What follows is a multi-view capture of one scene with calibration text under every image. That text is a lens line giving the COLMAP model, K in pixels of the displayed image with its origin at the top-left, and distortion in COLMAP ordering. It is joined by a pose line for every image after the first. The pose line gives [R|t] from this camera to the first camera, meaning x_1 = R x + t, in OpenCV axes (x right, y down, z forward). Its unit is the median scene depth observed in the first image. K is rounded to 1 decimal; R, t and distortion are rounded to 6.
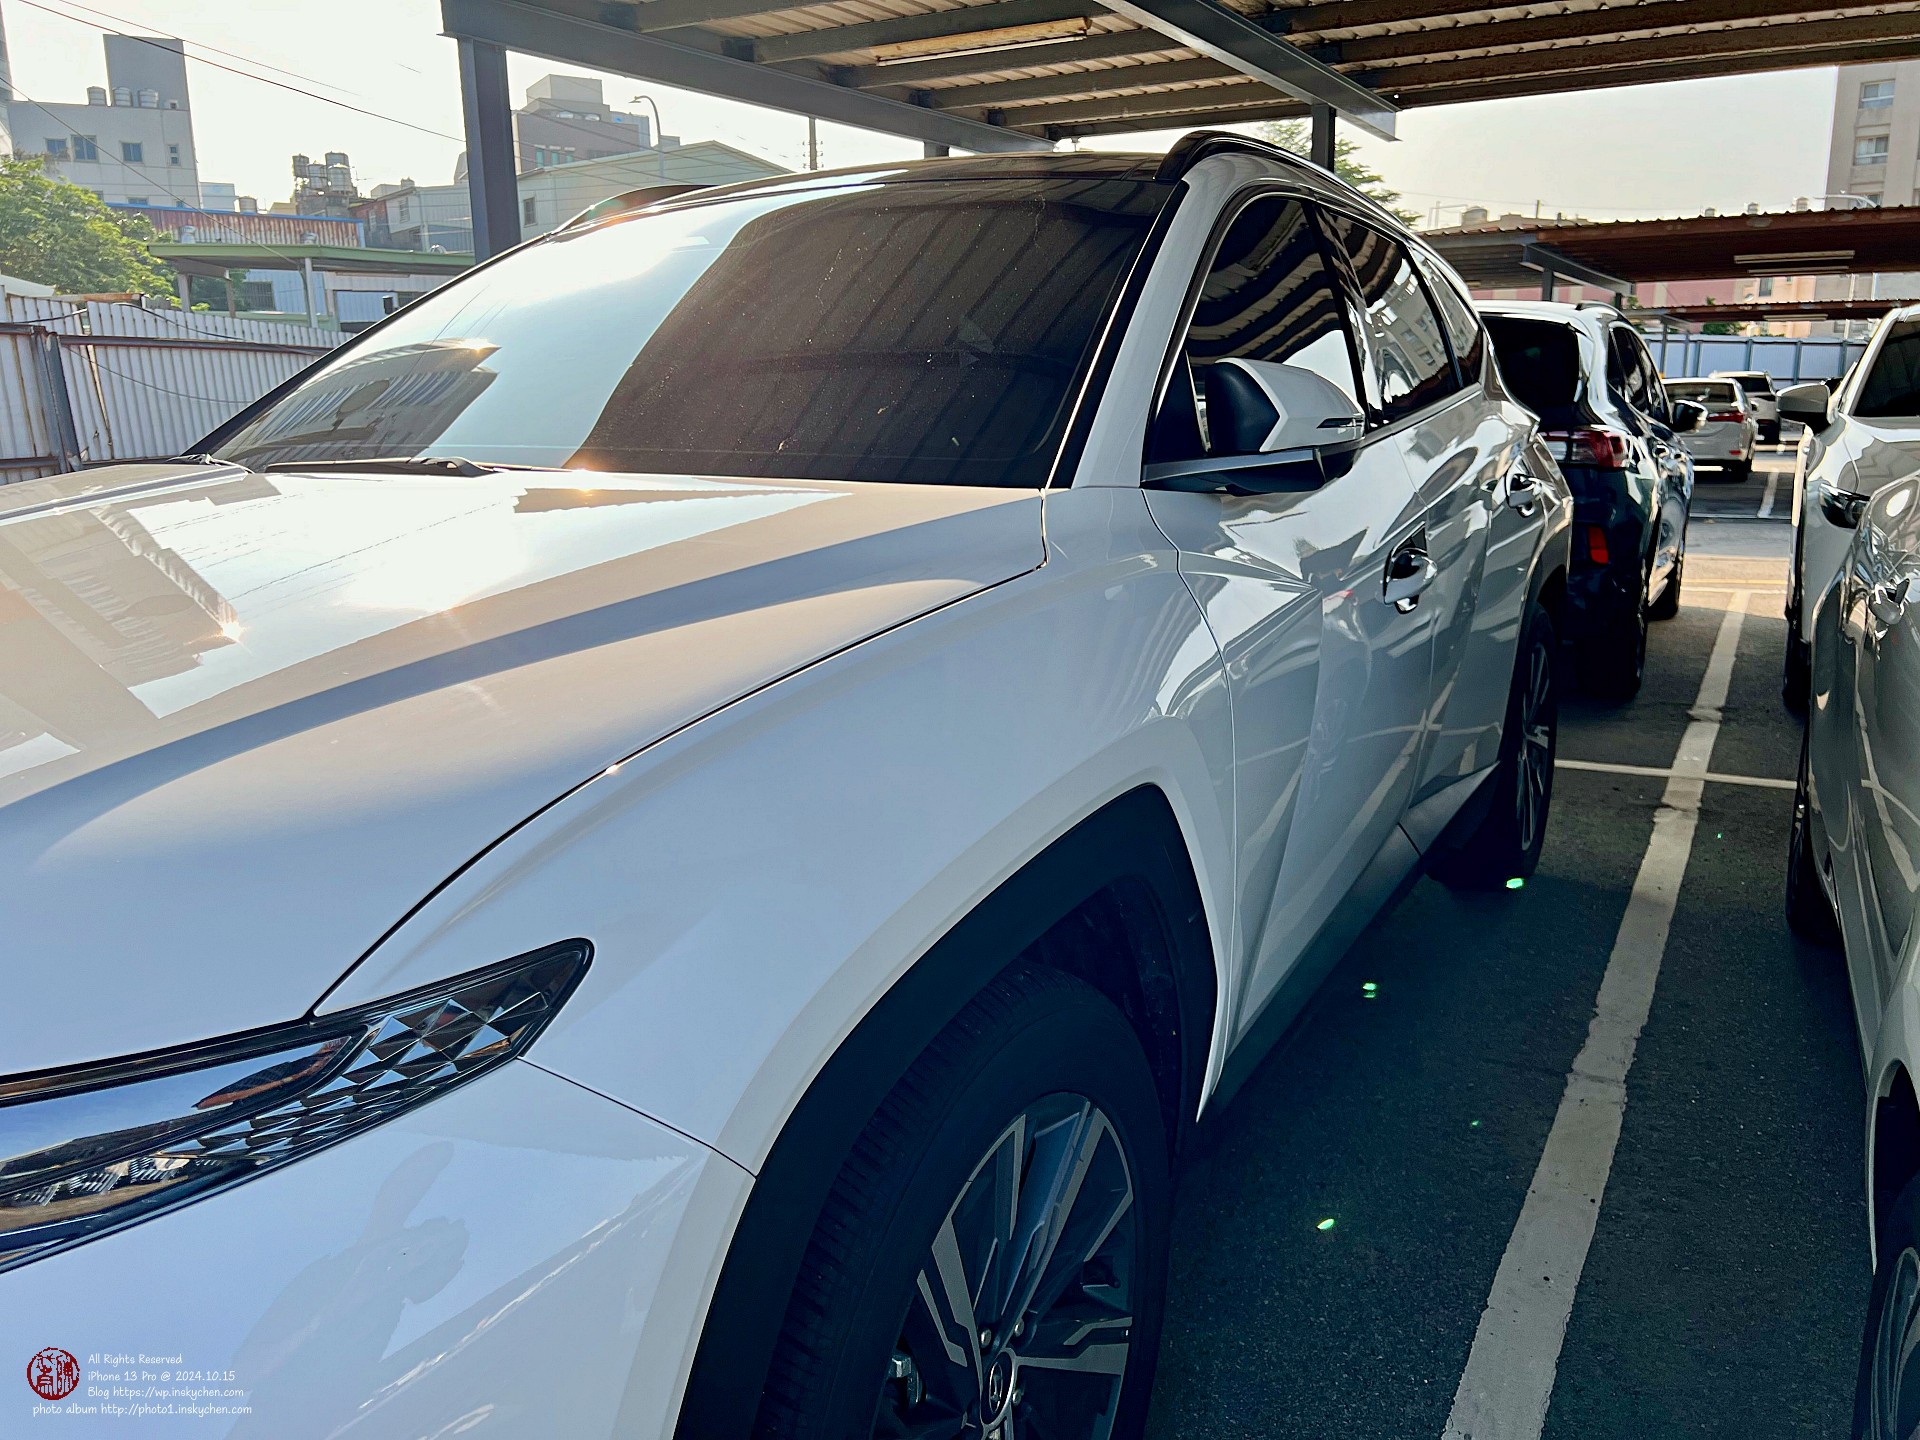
lens RADIAL K [[1453.7, 0, 961.8], [0, 1453.7, 732.0], [0, 0, 1]] dist [0.012823, -0.000498]
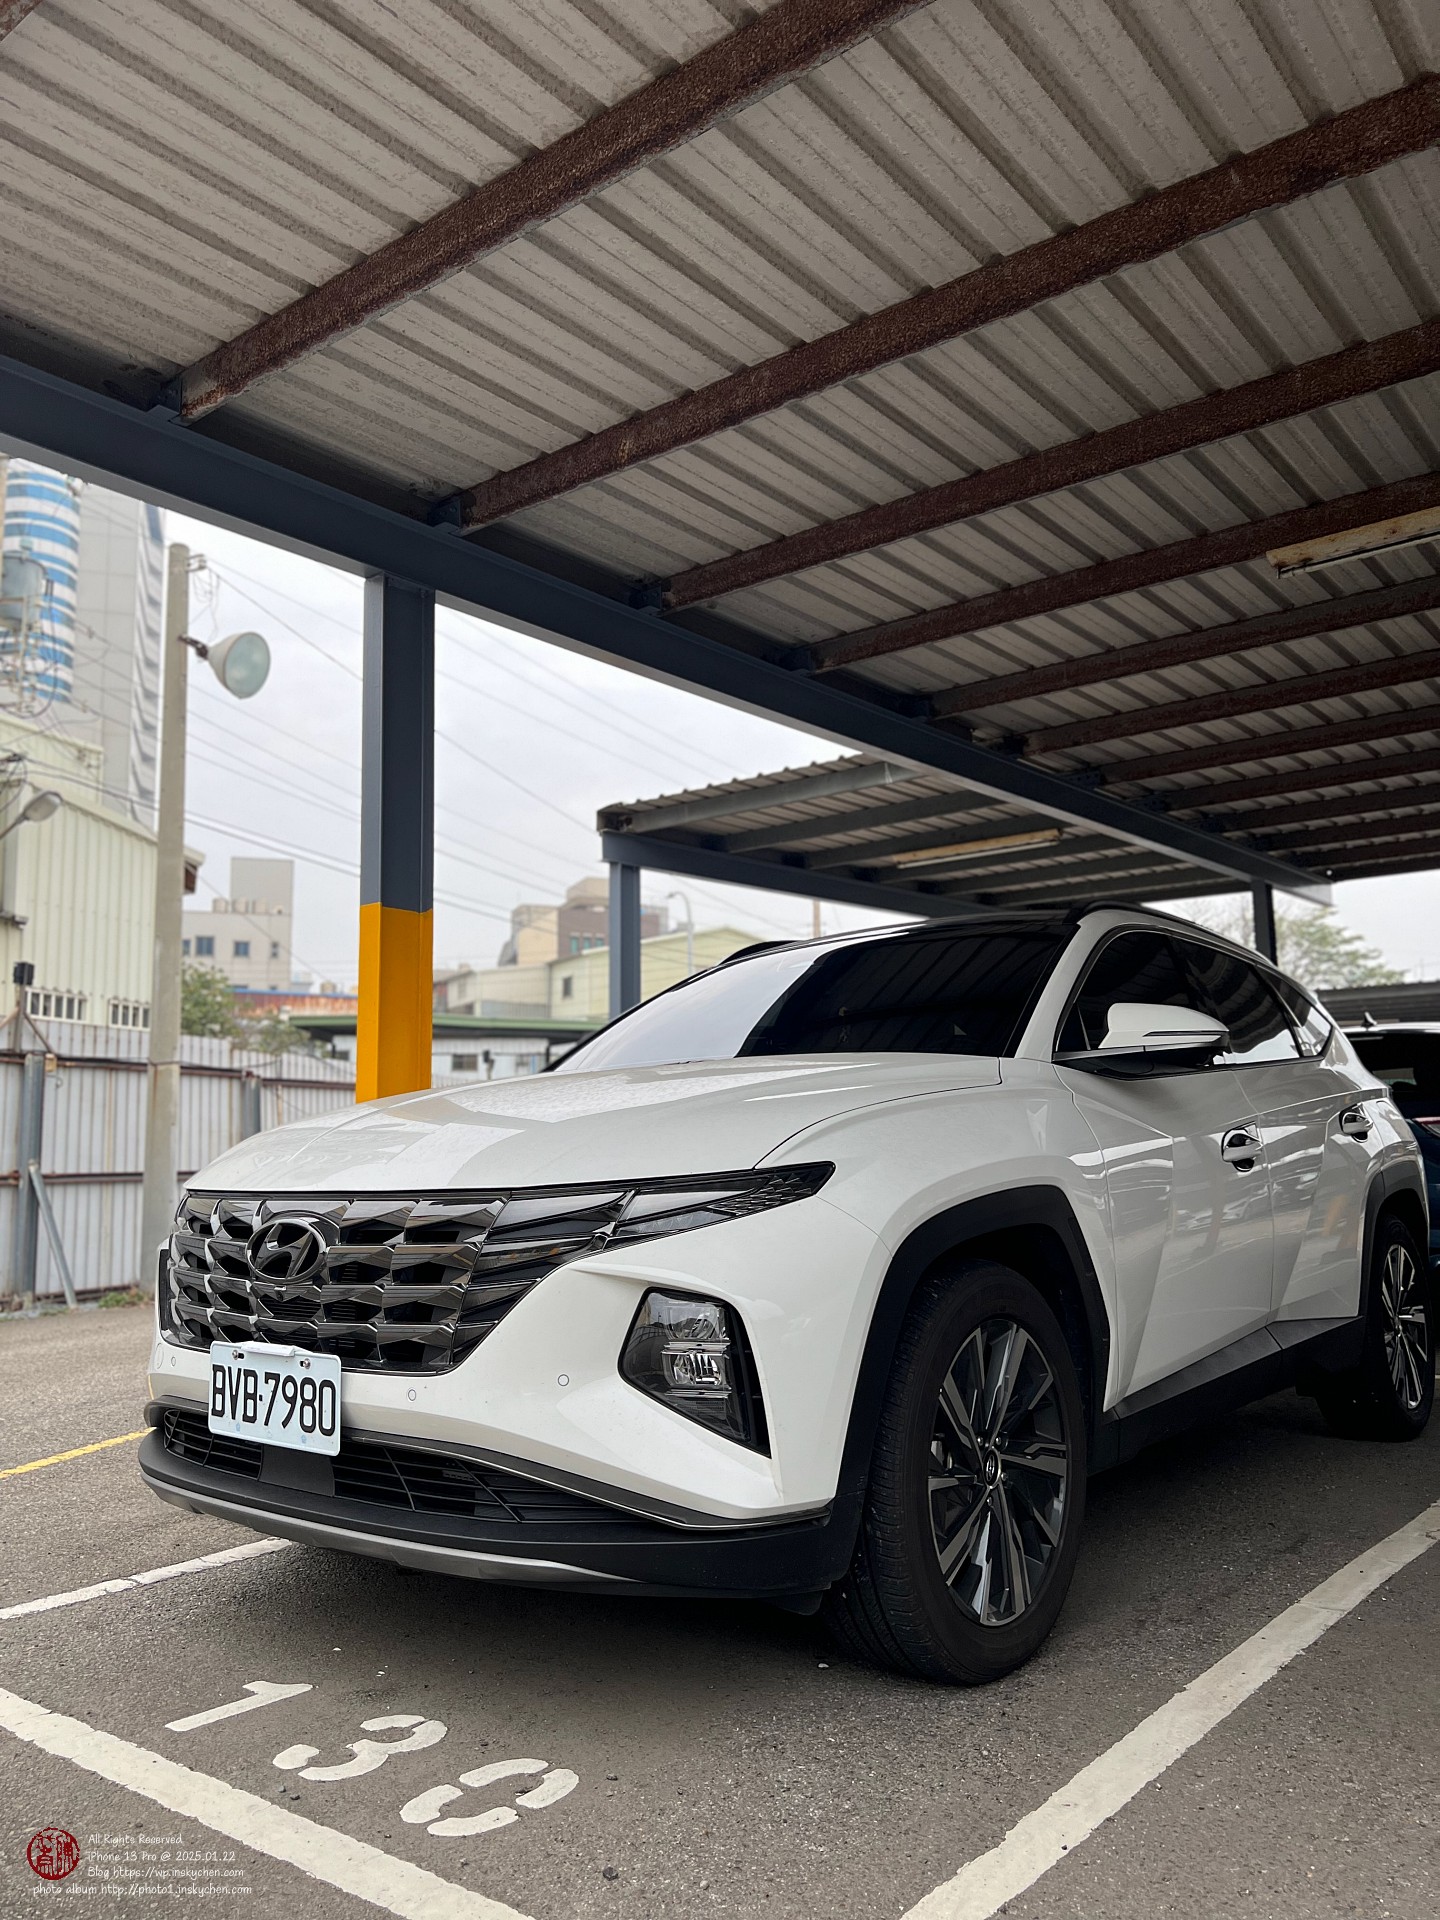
lens RADIAL K [[1453.7, 0, 719.8], [0, 1453.7, 964.5], [0, 0, 1]] dist [0.012823, -0.000498]
pose [[0.985527, -0.023800, -0.167841, 0.003734], [-0.036046, 0.938033, -0.344667, 0.072301], [0.165644, 0.345728, 0.923598, -0.180103]]
